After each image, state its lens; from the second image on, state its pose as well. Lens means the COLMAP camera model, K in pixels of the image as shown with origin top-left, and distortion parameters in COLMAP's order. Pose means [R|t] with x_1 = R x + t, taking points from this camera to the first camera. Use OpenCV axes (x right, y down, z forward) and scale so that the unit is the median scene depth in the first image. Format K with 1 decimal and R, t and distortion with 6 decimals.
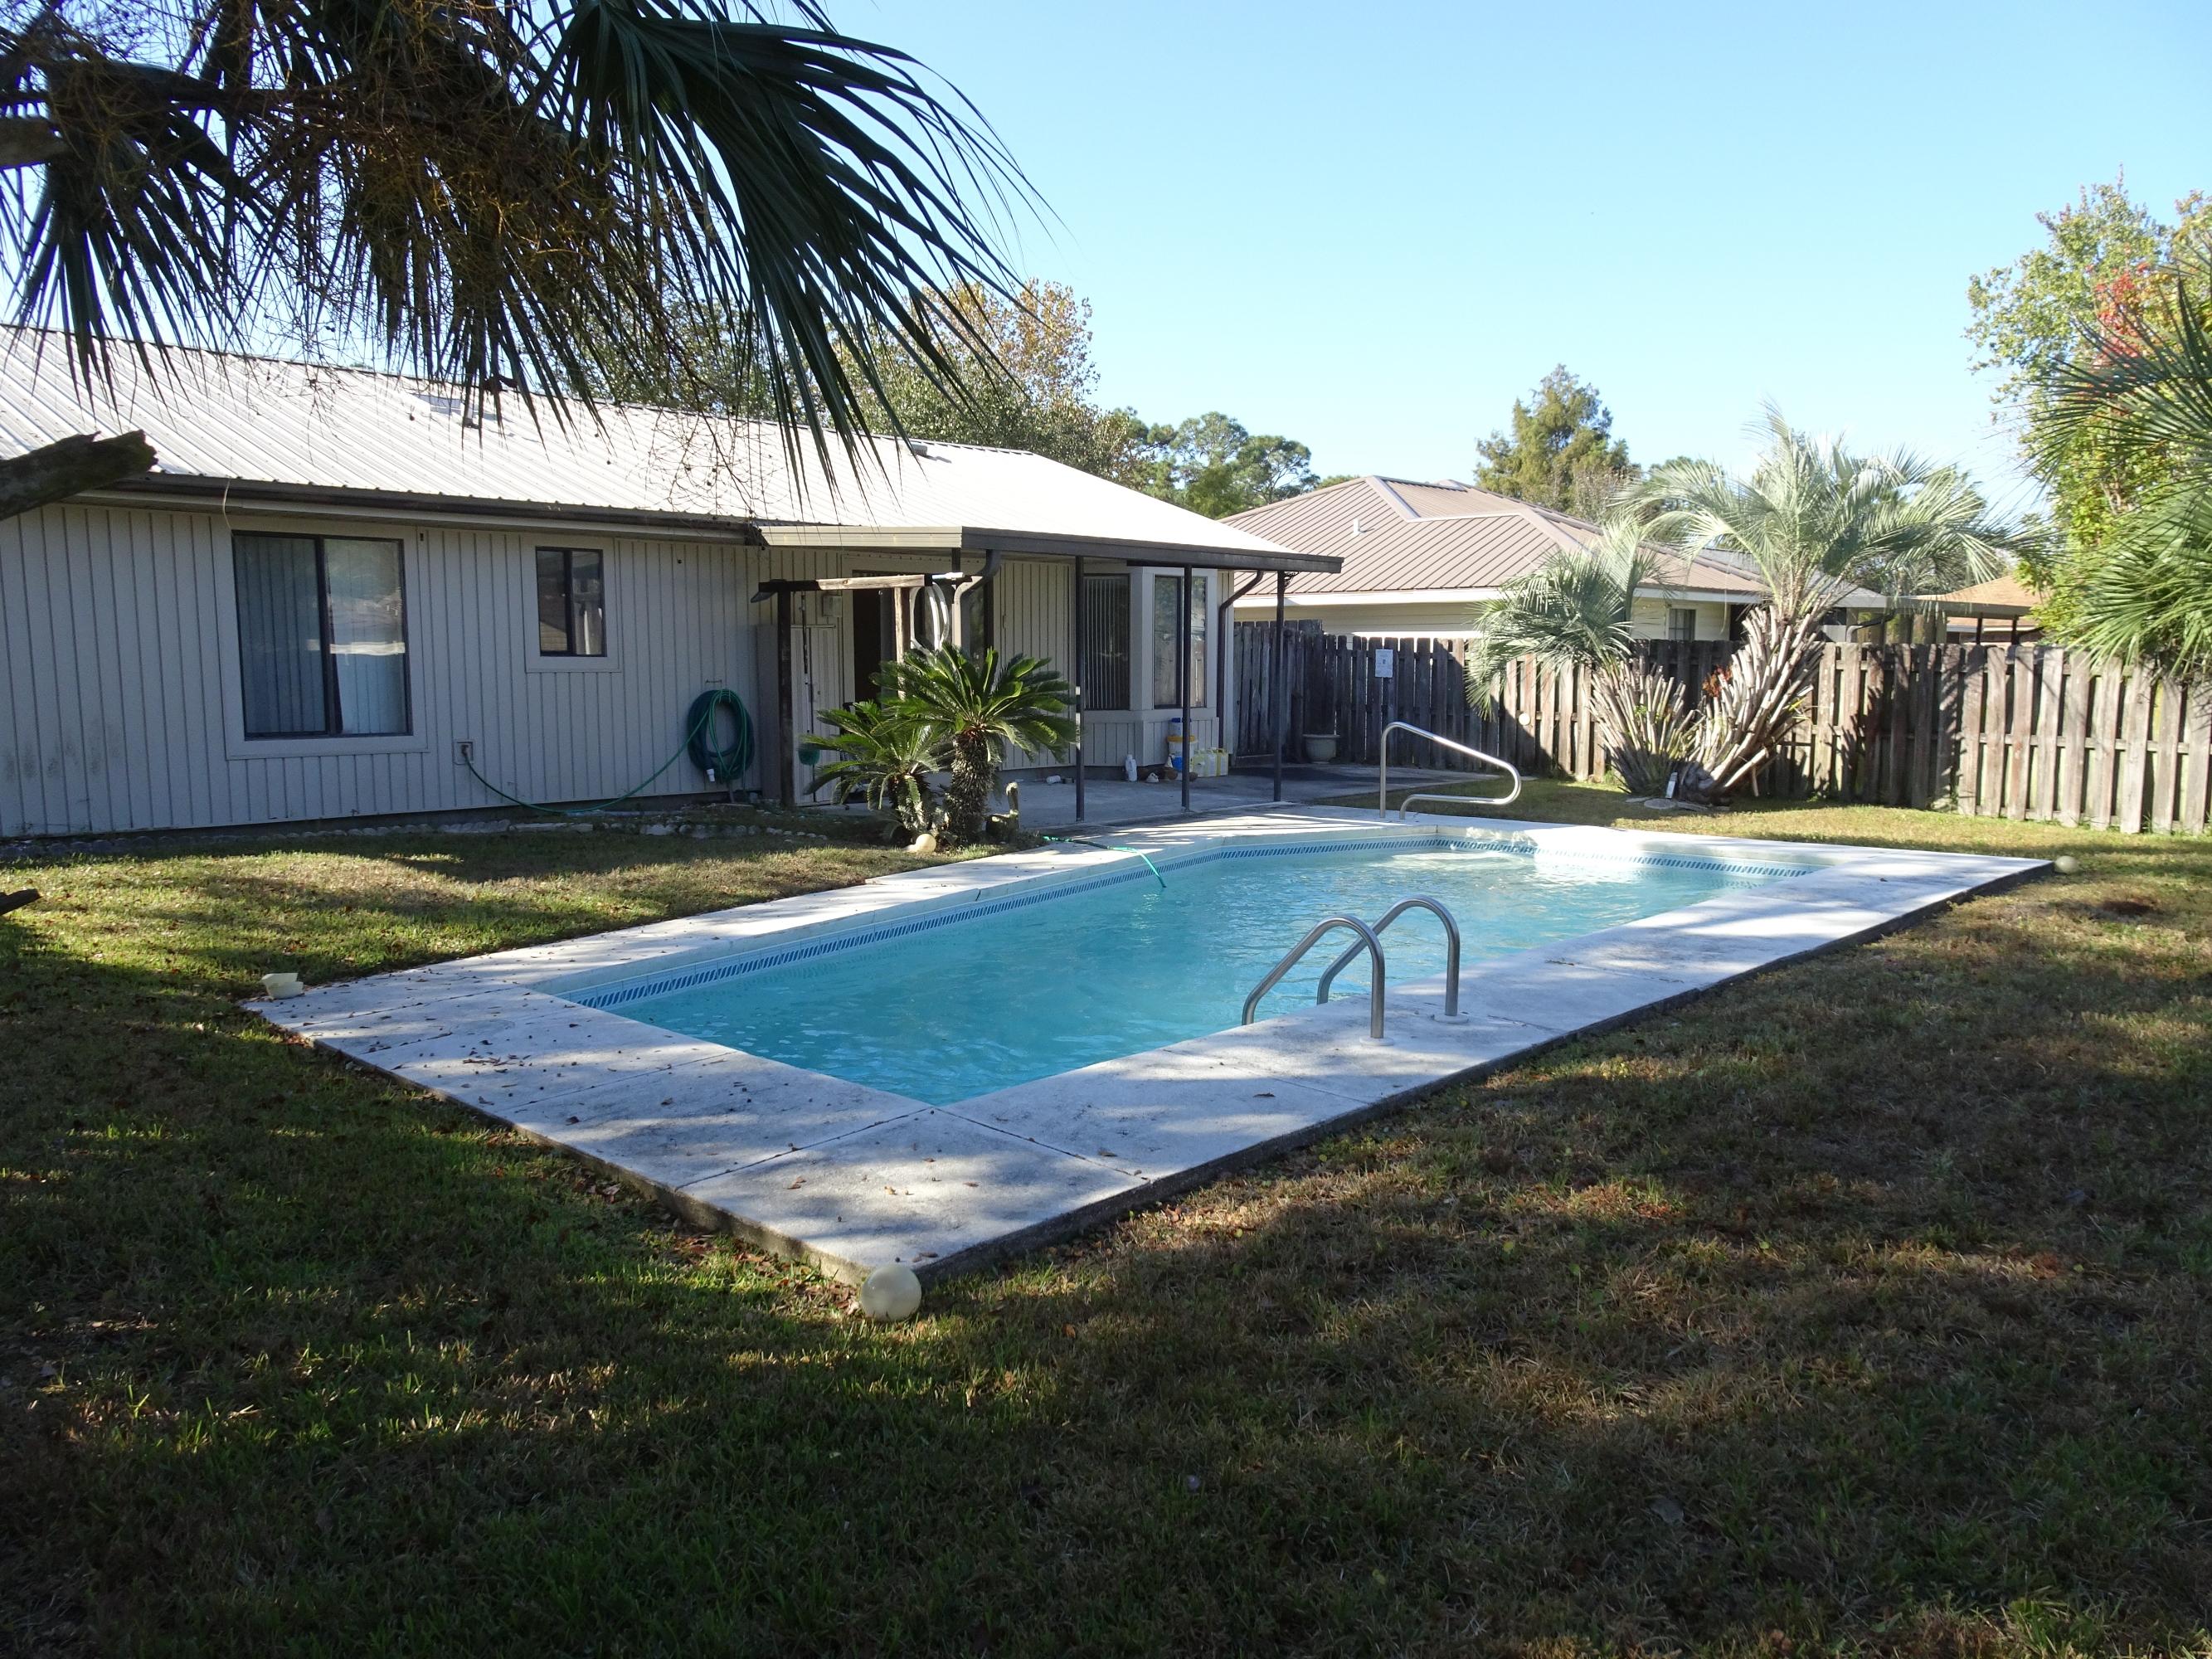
lens RADIAL K [[1573.5, 0, 1106.3], [0, 1573.5, 837.4], [0, 0, 1]] dist [0.016153, -0.011619]
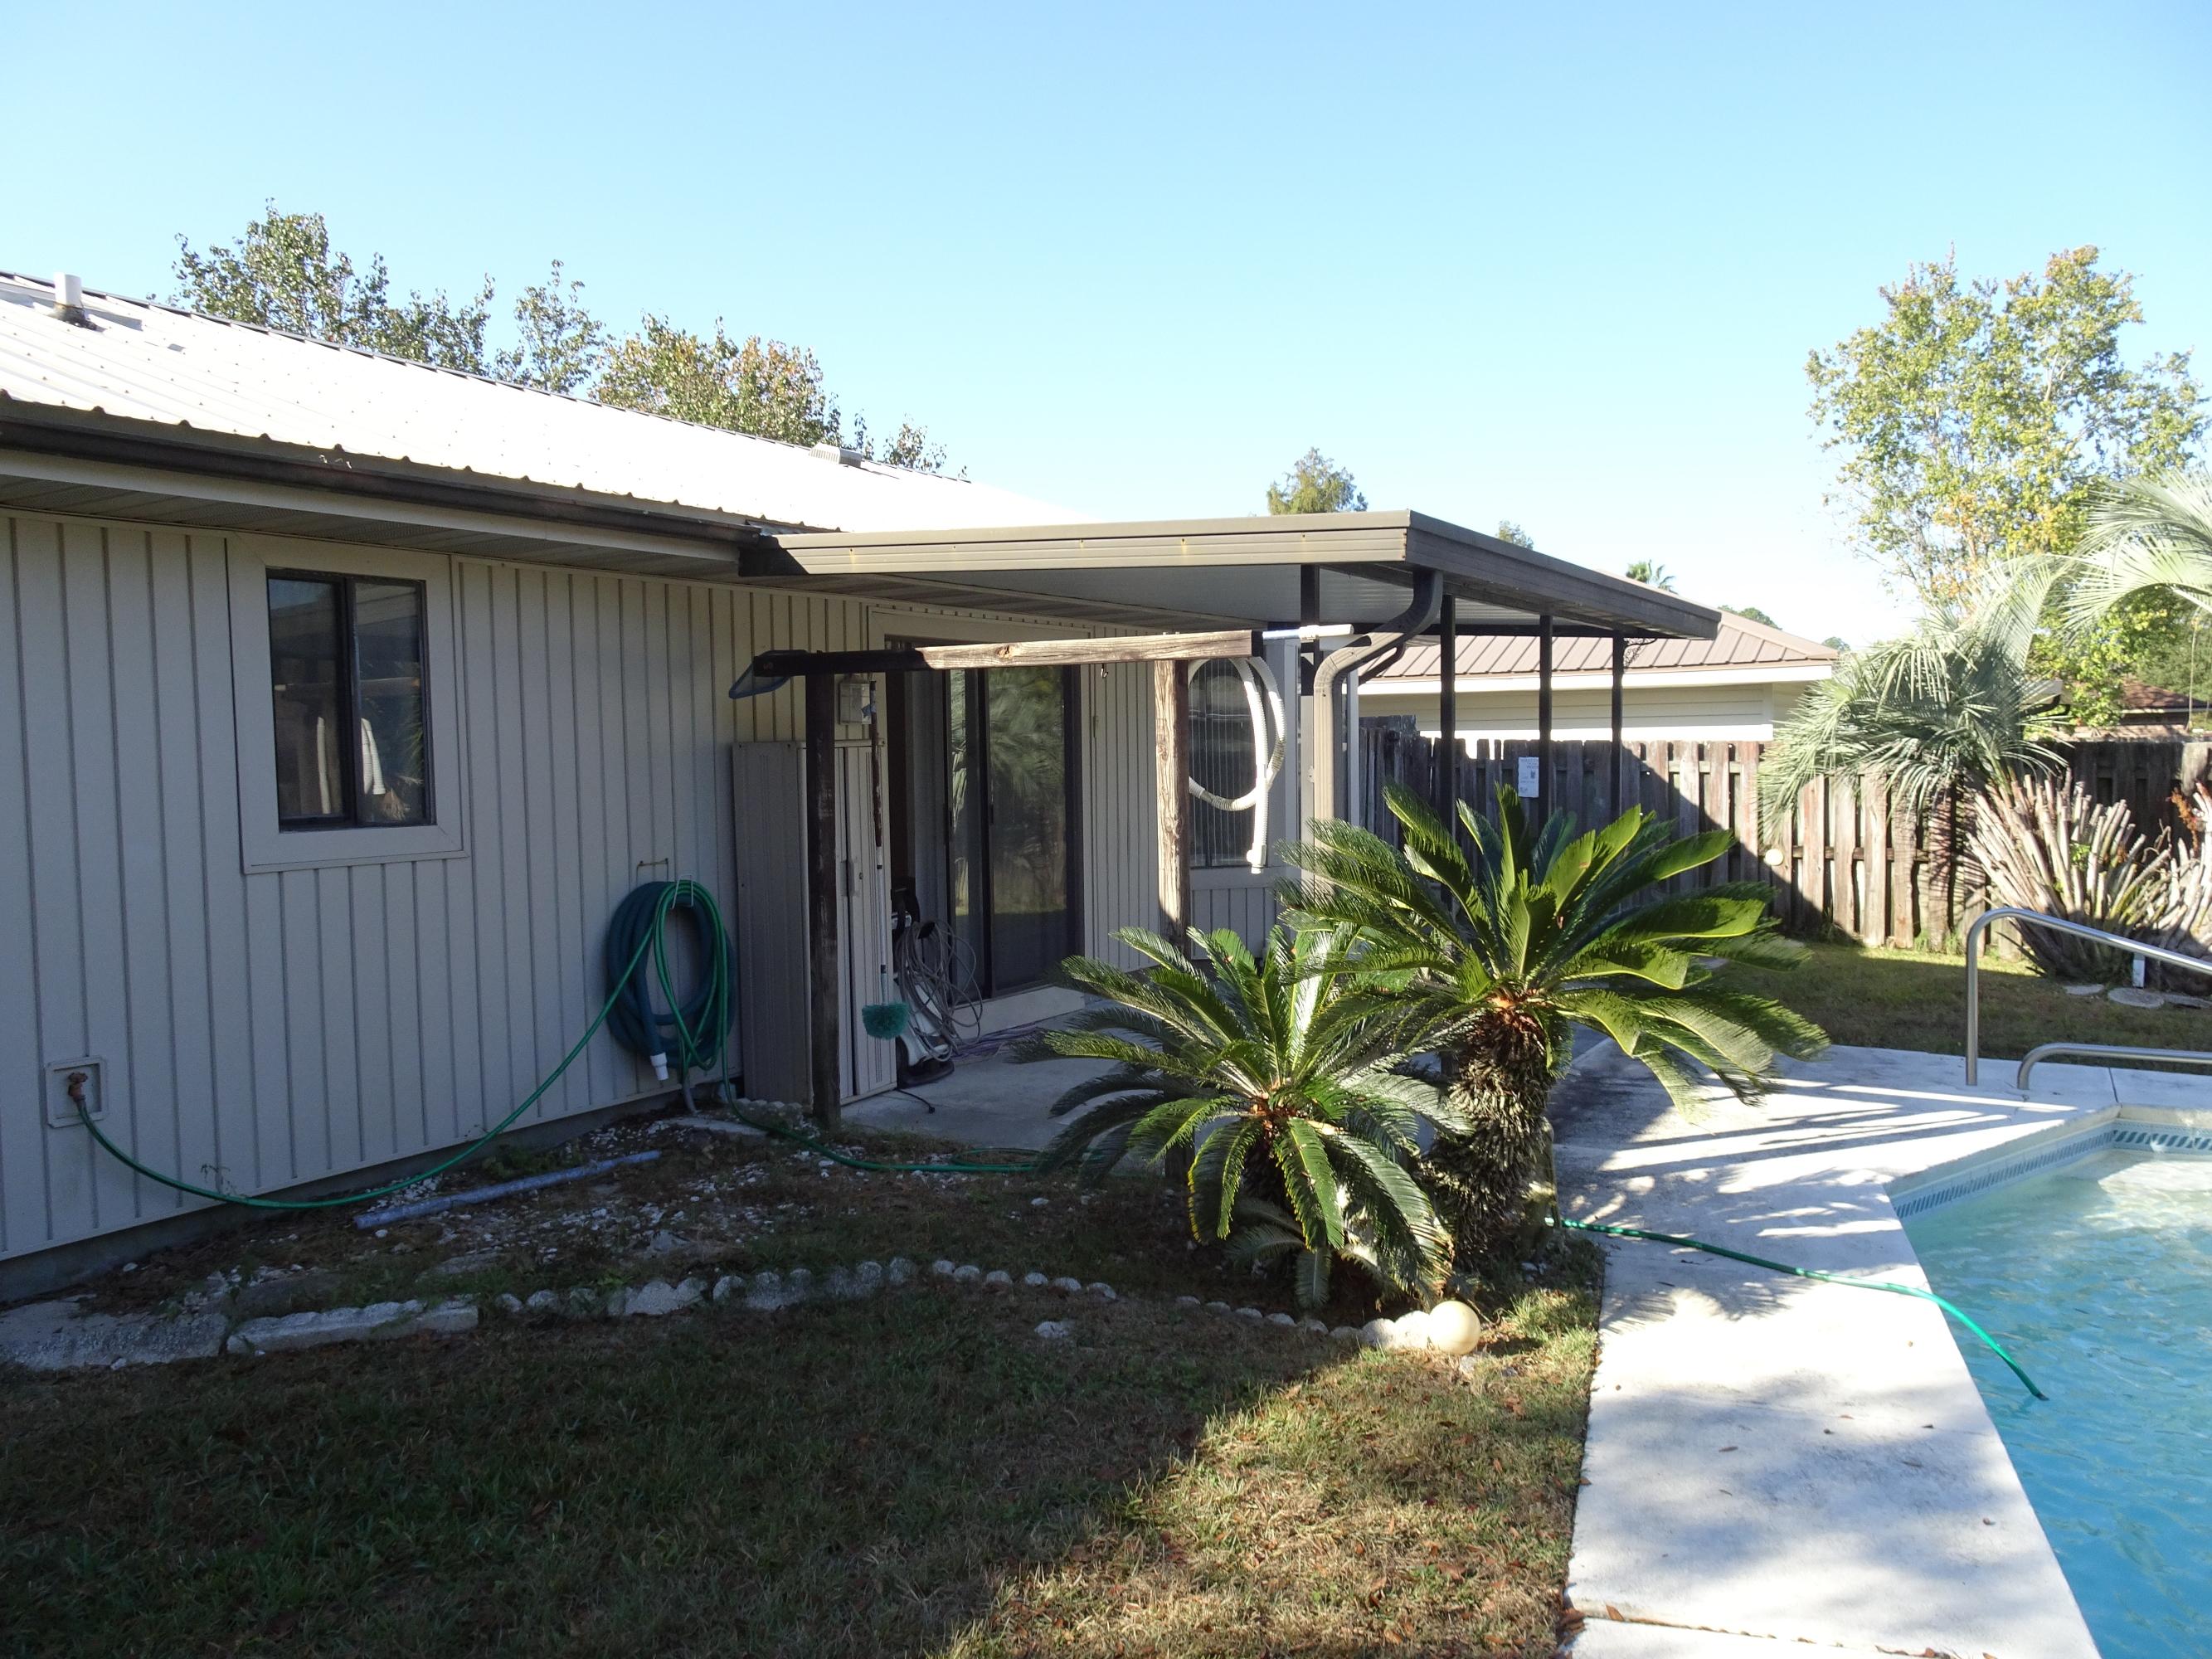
lens RADIAL K [[1573.5, 0, 1109.7], [0, 1573.5, 817.1], [0, 0, 1]] dist [0.016153, -0.011619]
pose [[0.977028, -0.023500, 0.211810, -0.213682], [0.038381, 0.997053, -0.066419, -0.075354], [-0.209625, 0.073023, 0.975051, 0.502961]]
